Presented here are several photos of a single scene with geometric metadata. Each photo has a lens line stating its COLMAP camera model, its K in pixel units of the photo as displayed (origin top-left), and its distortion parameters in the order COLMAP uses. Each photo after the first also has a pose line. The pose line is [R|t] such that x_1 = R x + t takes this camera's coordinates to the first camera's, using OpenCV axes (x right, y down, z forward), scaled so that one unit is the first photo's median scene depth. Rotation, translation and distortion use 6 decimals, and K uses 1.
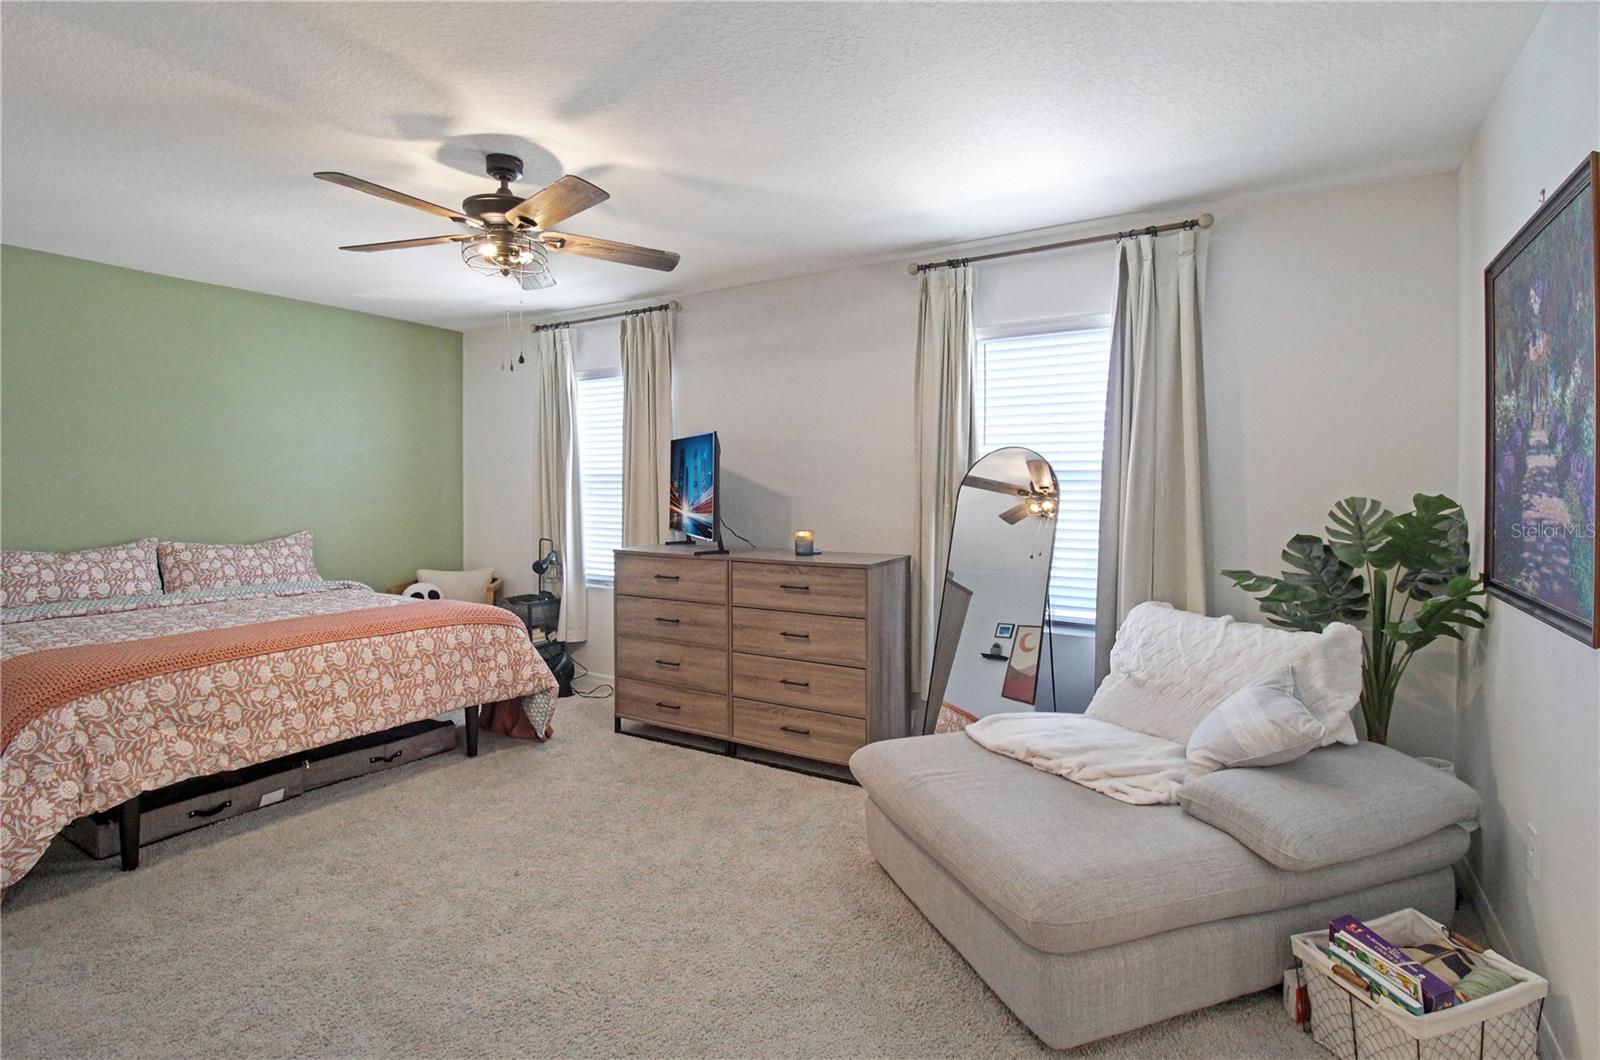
lens RADIAL K [[764.3, 0, 818.1], [0, 764.3, 484.4], [0, 0, 1]] dist [-0.012857, -0.006984]
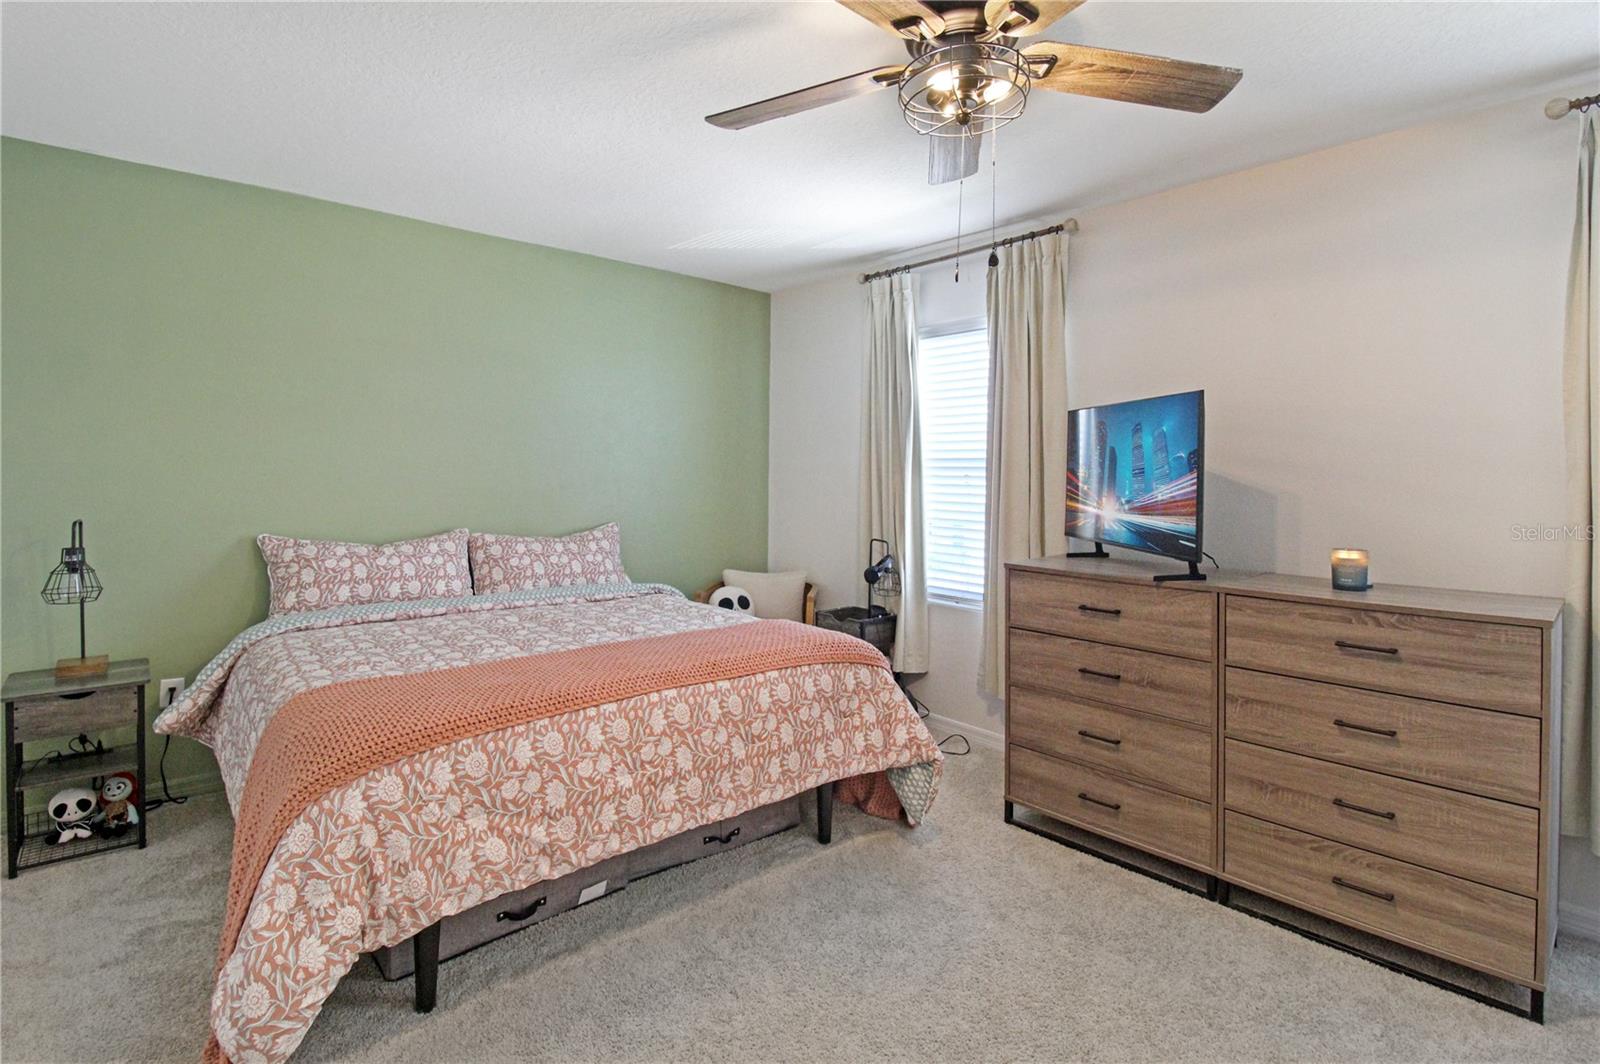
lens RADIAL K [[764.3, 0, 805.7], [0, 764.3, 452.2], [0, 0, 1]] dist [-0.012857, -0.006984]
pose [[0.954455, 0.000307, -0.298355, -0.261212], [-0.008333, 0.999637, -0.025628, 0.001823], [0.298239, 0.026947, 0.954111, 0.294868]]
